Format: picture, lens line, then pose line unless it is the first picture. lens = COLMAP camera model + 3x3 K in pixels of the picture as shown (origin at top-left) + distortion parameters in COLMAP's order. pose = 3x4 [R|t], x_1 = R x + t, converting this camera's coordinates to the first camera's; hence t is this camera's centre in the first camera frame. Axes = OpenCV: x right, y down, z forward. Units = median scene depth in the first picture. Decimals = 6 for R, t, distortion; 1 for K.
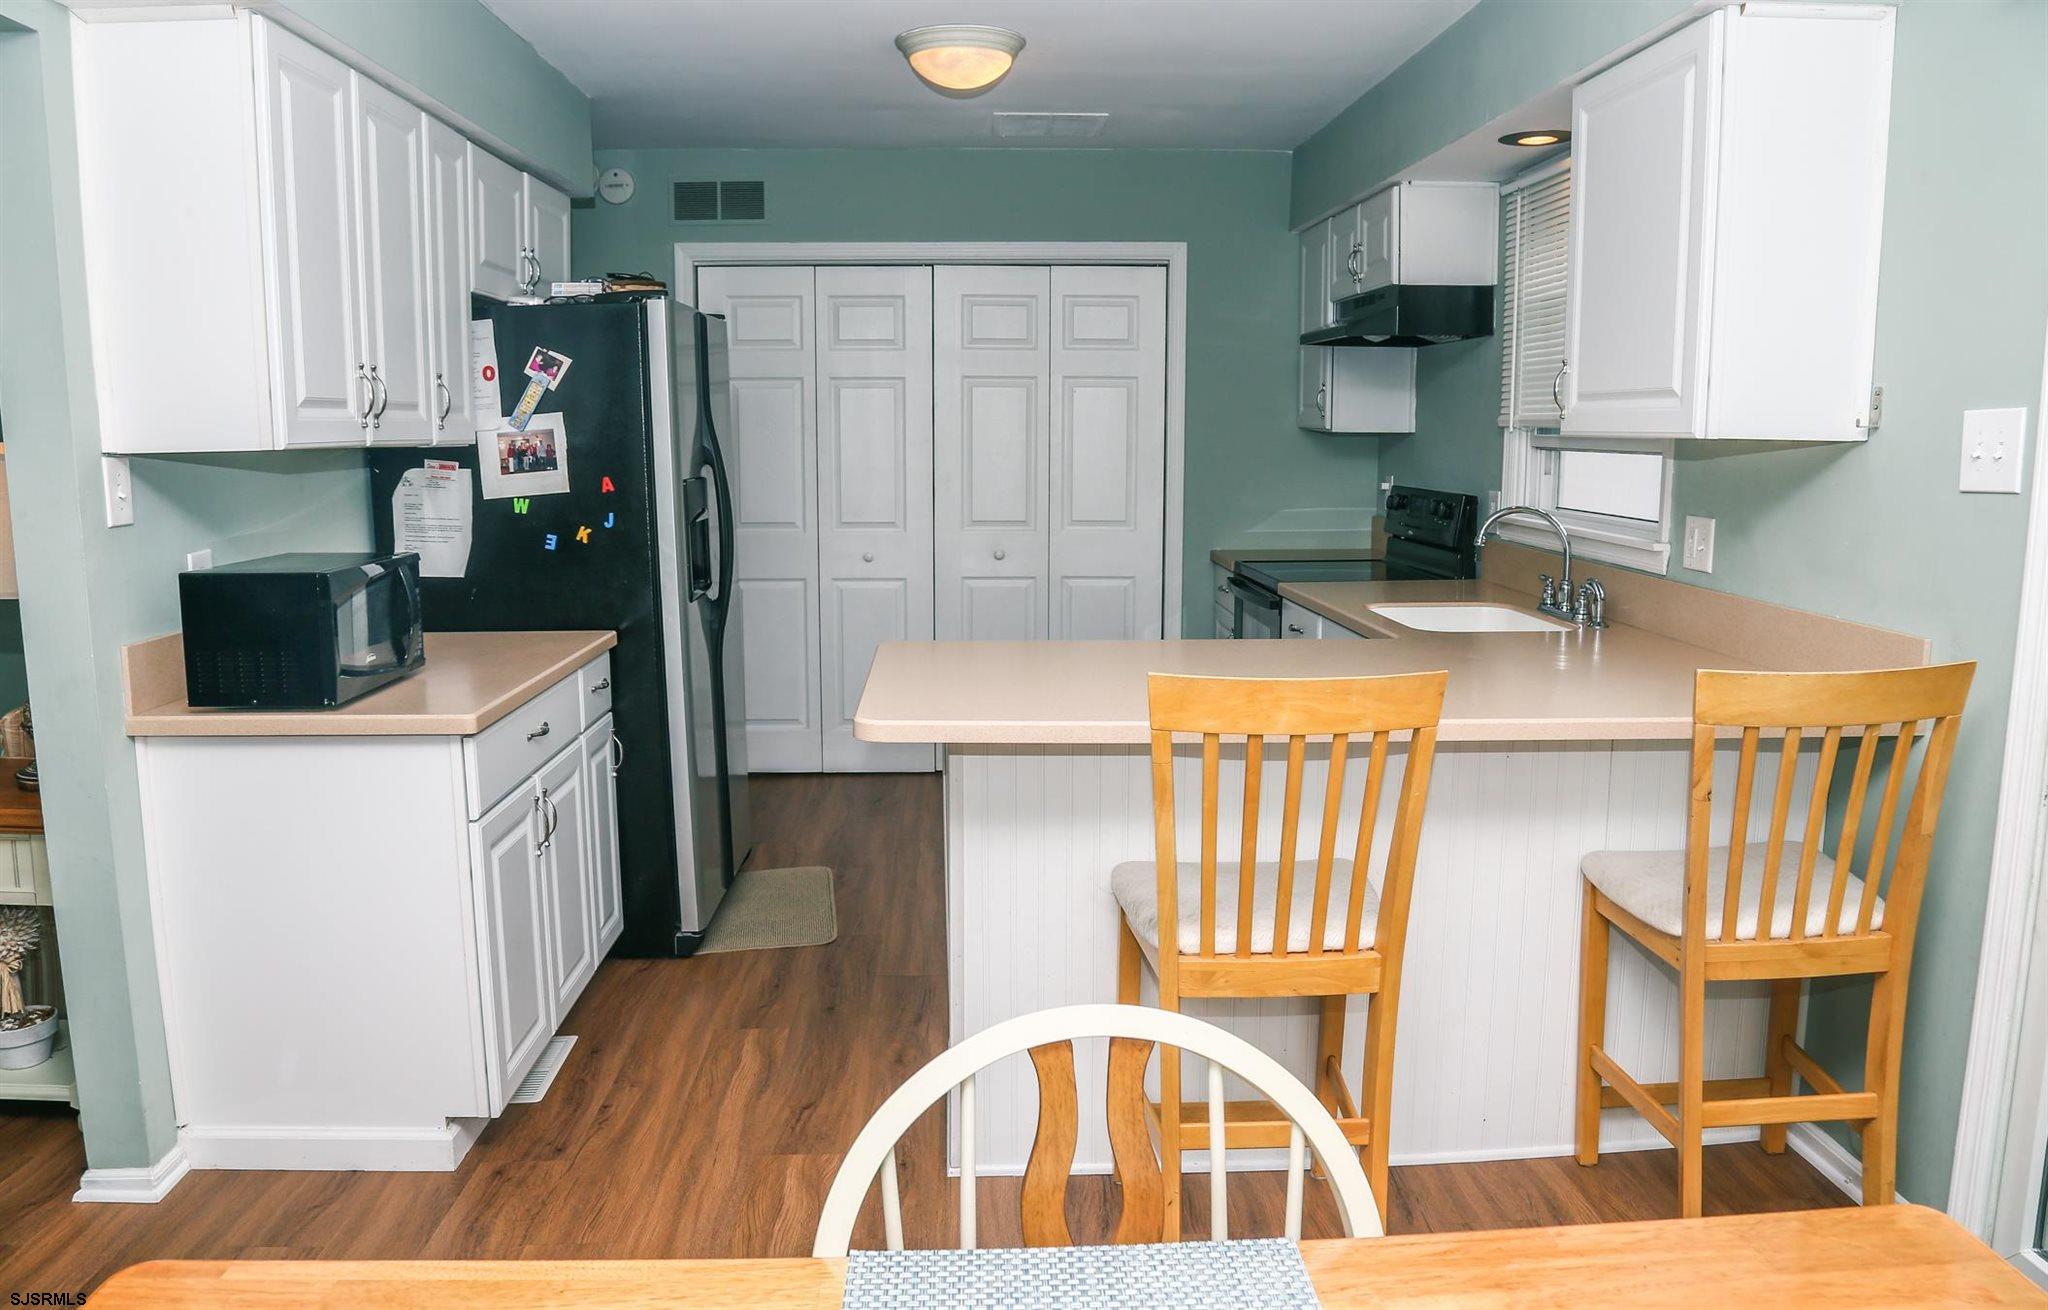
lens RADIAL K [[1428.7, 0, 1033.7], [0, 1428.7, 623.8], [0, 0, 1]] dist [-0.101650, 0.003895]
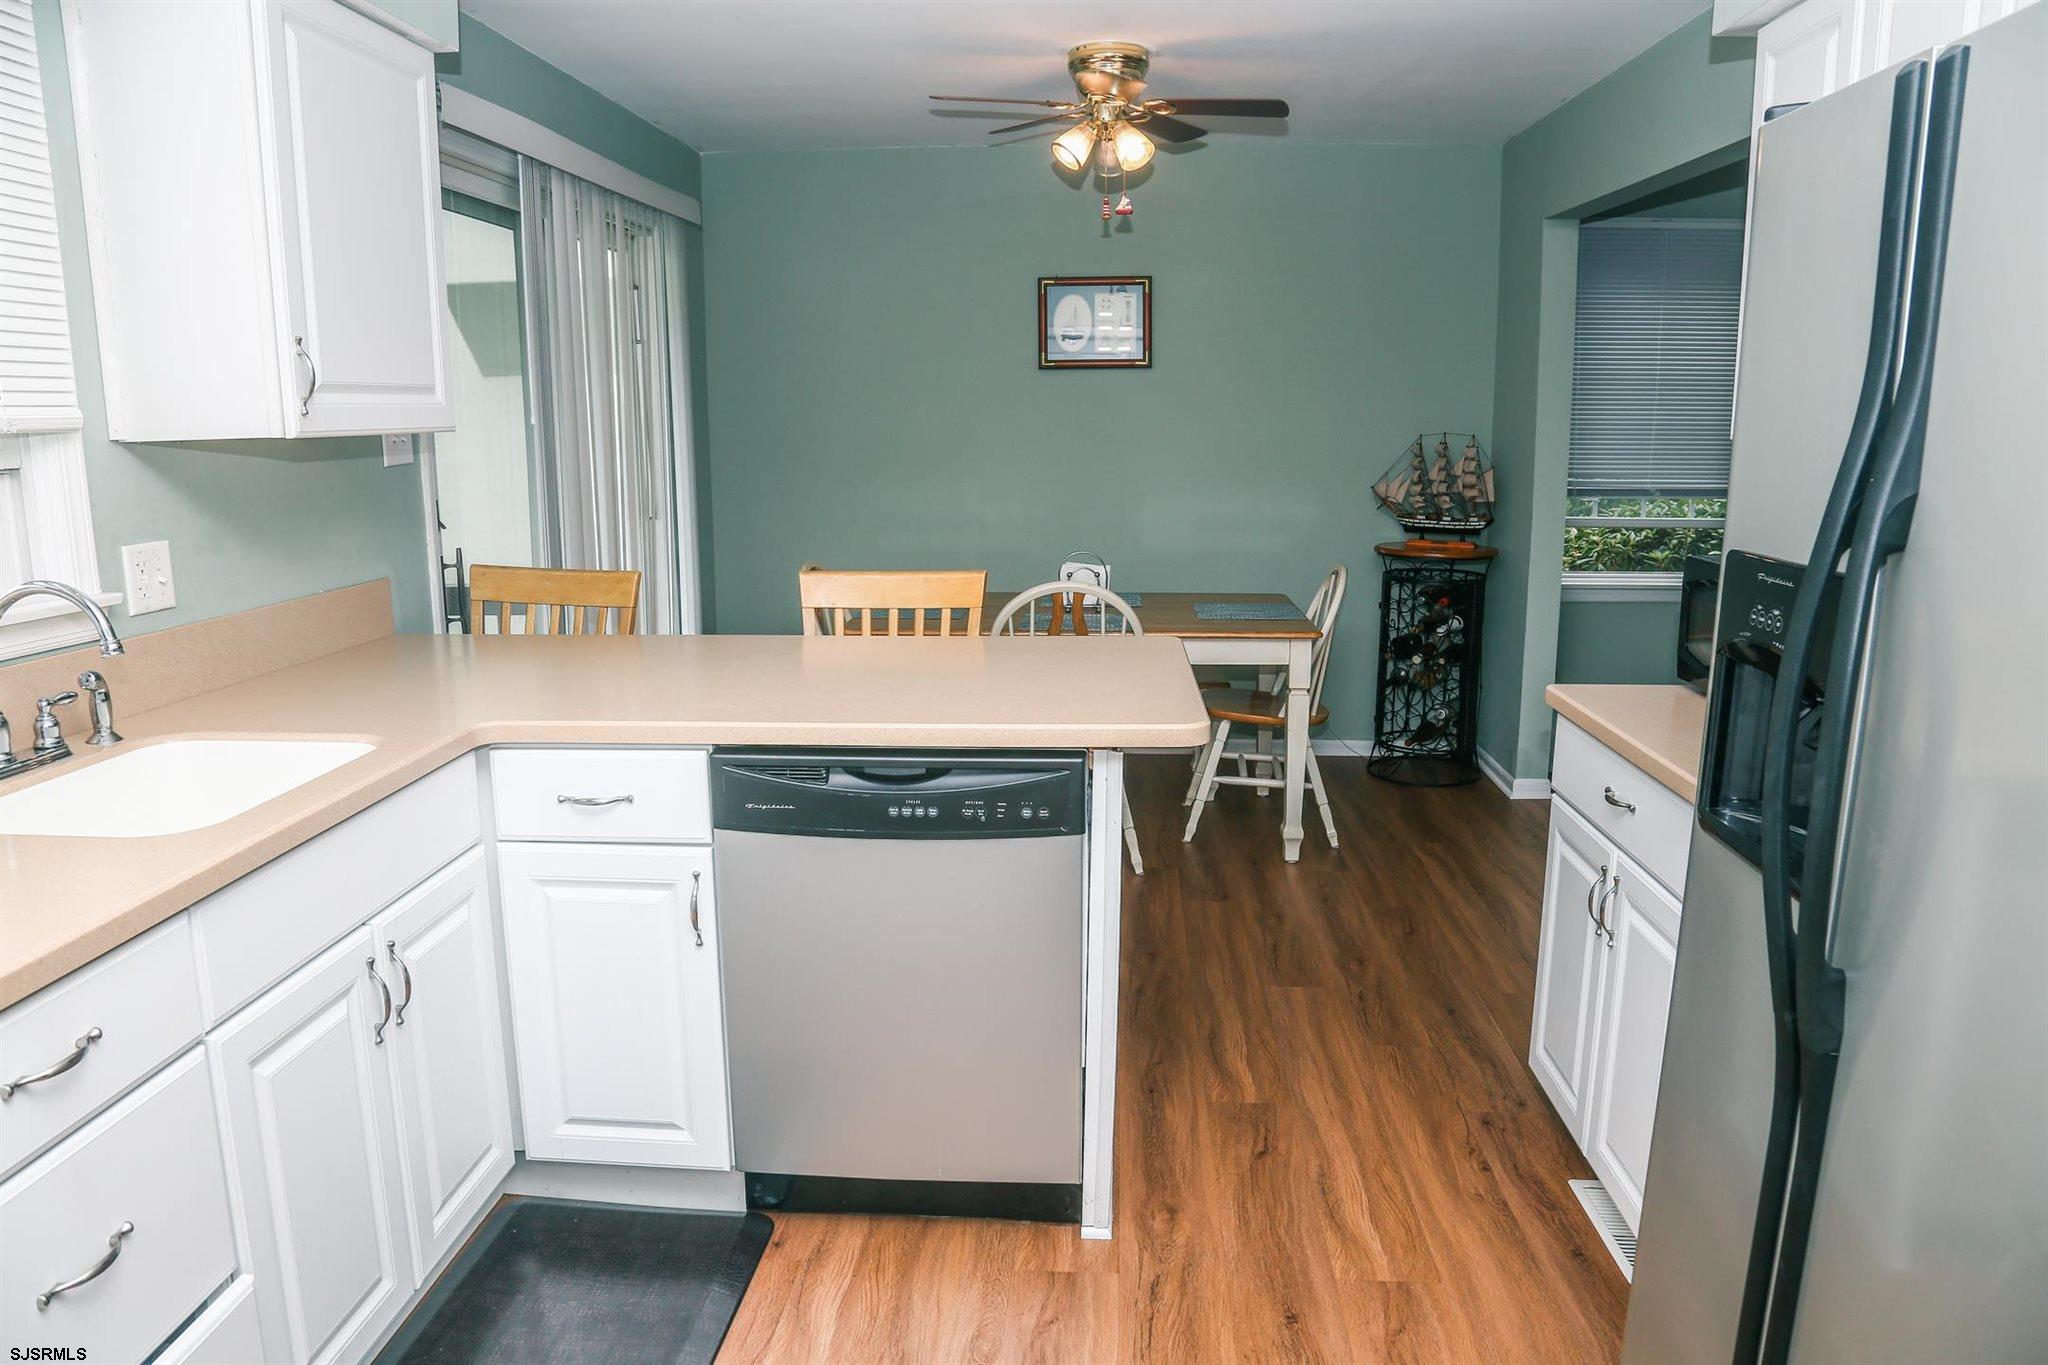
lens RADIAL K [[1407.7, 0, 1025.2], [0, 1407.7, 683.8], [0, 0, 1]] dist [-0.123070, 0.064564]
pose [[-0.993513, -0.019502, 0.112037, -0.072887], [0.017746, 0.946529, 0.322130, -0.180049], [-0.112329, 0.322028, -0.940043, 1.281670]]
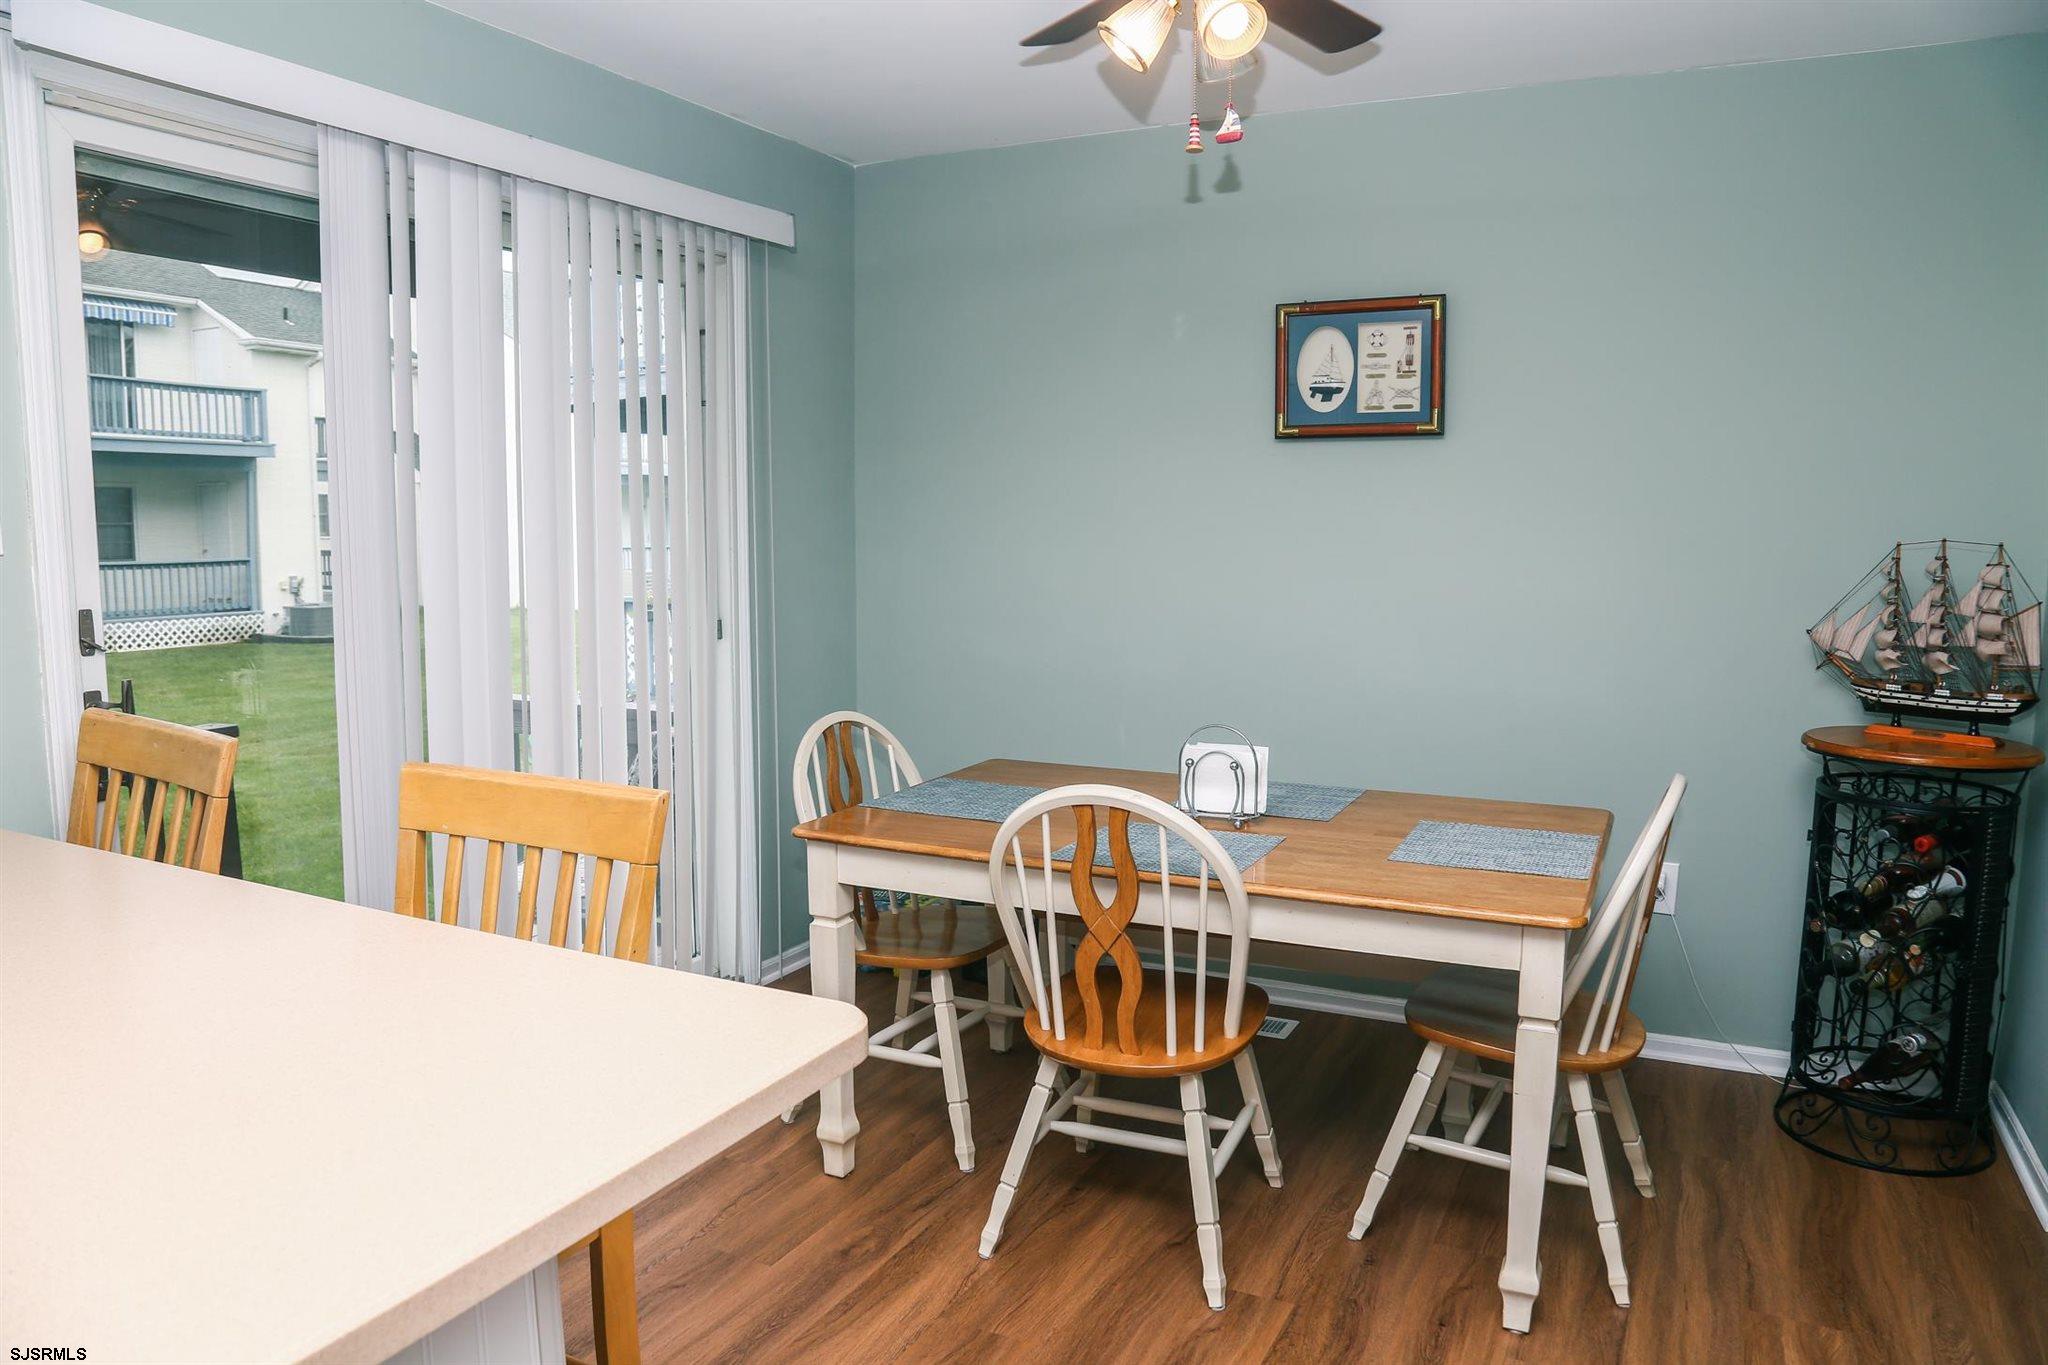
lens RADIAL K [[1395.4, 0, 1031.9], [0, 1395.4, 685.1], [0, 0, 1]] dist [-0.129366, 0.072008]
pose [[-0.872490, -0.060534, 0.484867, -0.239483], [0.063528, 0.969822, 0.235394, -0.098287], [-0.484484, 0.236182, -0.842314, 0.780765]]
